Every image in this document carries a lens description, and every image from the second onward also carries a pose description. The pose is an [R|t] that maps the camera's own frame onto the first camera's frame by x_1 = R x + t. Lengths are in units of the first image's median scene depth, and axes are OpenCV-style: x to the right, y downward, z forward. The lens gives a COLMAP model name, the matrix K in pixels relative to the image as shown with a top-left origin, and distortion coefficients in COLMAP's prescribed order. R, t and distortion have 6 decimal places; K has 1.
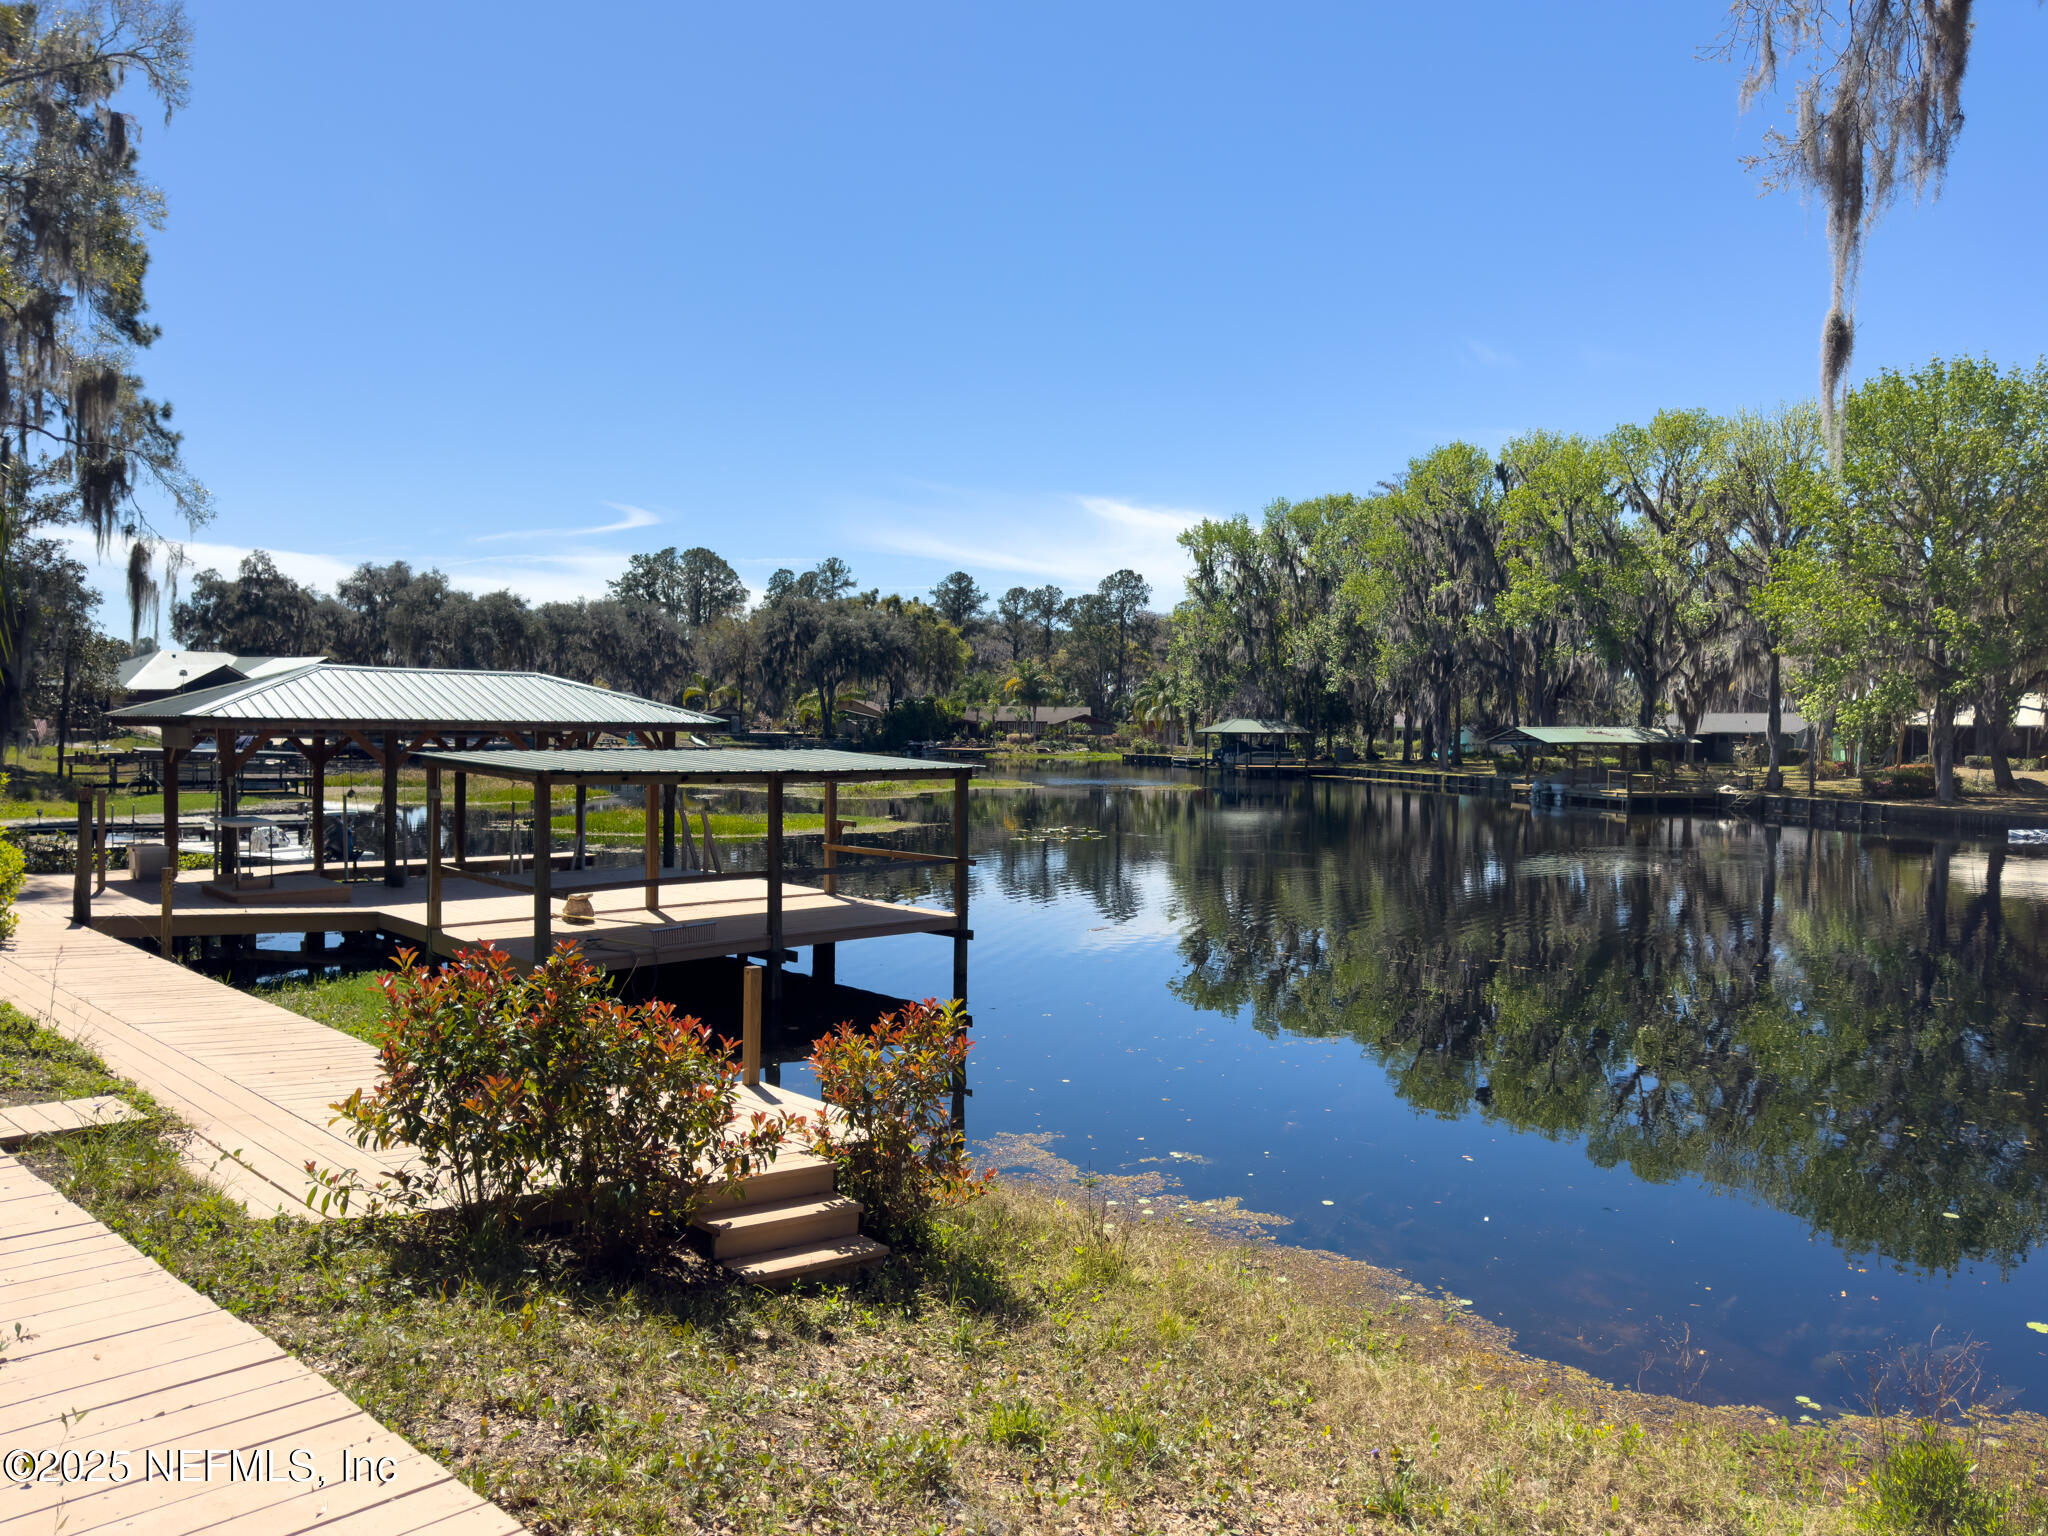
lens RADIAL K [[1433.3, 0, 1053.1], [0, 1433.3, 780.1], [0, 0, 1]] dist [0.042230, -0.052509]
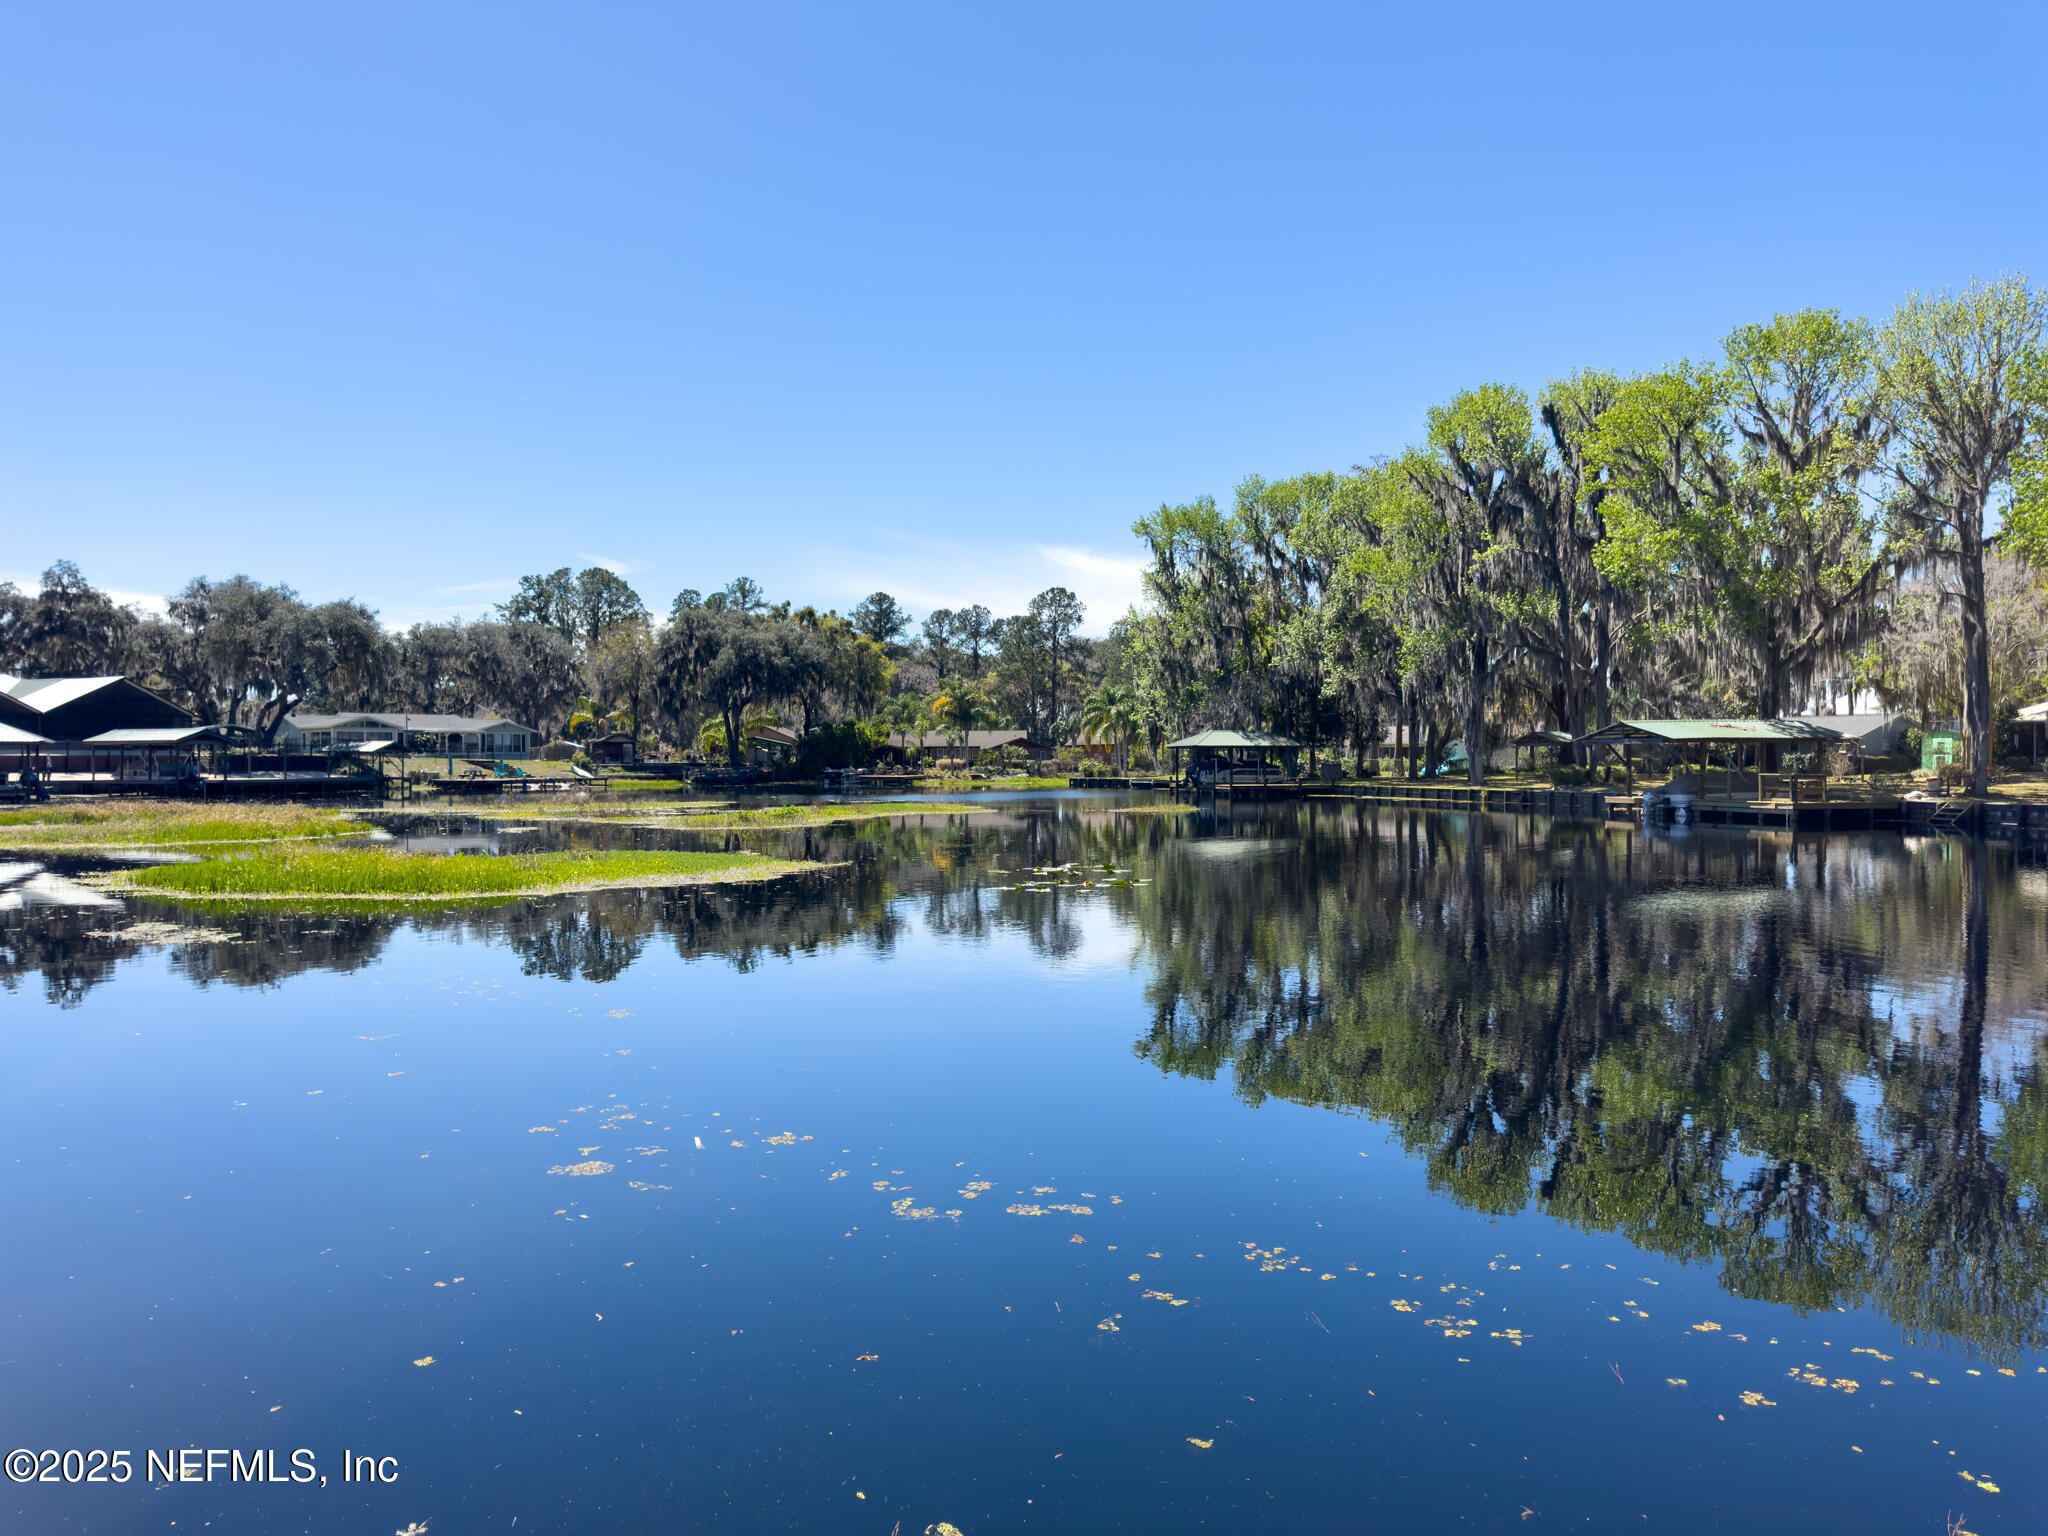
lens RADIAL K [[1433.3, 0, 1044.3], [0, 1433.3, 775.6], [0, 0, 1]] dist [0.042230, -0.052509]
pose [[0.998726, -0.017084, 0.047491, -0.008673], [0.018363, 0.999477, -0.026624, 0.003140], [-0.047011, 0.027462, 0.998517, 0.115342]]
